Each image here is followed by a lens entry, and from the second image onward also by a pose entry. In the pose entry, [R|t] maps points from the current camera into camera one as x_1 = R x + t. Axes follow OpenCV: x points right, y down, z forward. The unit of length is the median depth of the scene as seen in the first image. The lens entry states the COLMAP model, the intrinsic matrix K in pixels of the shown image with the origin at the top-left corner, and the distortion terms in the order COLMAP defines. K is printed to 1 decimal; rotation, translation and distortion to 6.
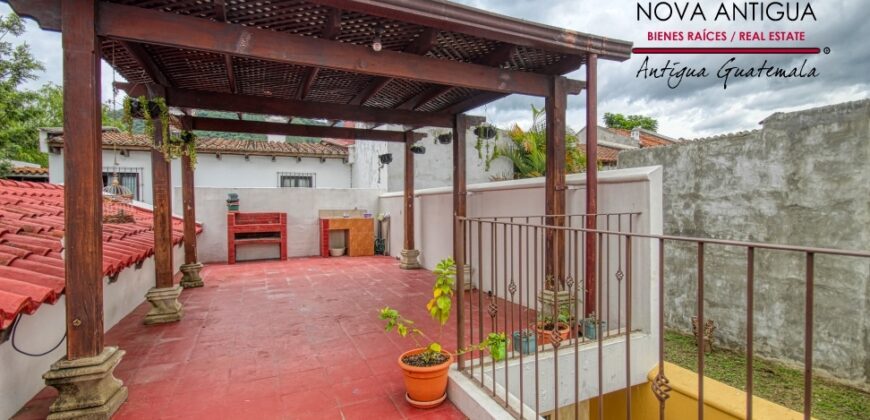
lens RADIAL K [[403.5, 0, 437.8], [0, 403.5, 210.1], [0, 0, 1]] dist [0.003314, 0.000460]
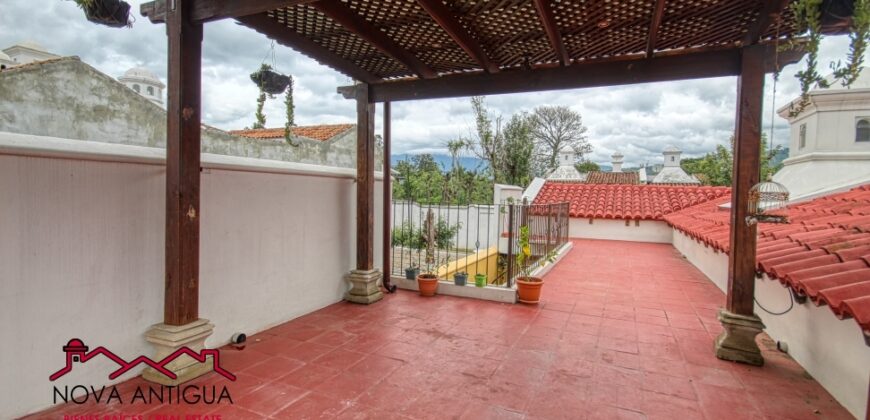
lens RADIAL K [[403.5, 0, 437.7], [0, 403.5, 210.3], [0, 0, 1]] dist [0.003314, 0.000460]
pose [[-0.657494, -0.037917, 0.752505, -0.881733], [-0.011013, 0.999110, 0.040720, -0.031080], [-0.753379, 0.018485, -0.657327, 1.941734]]
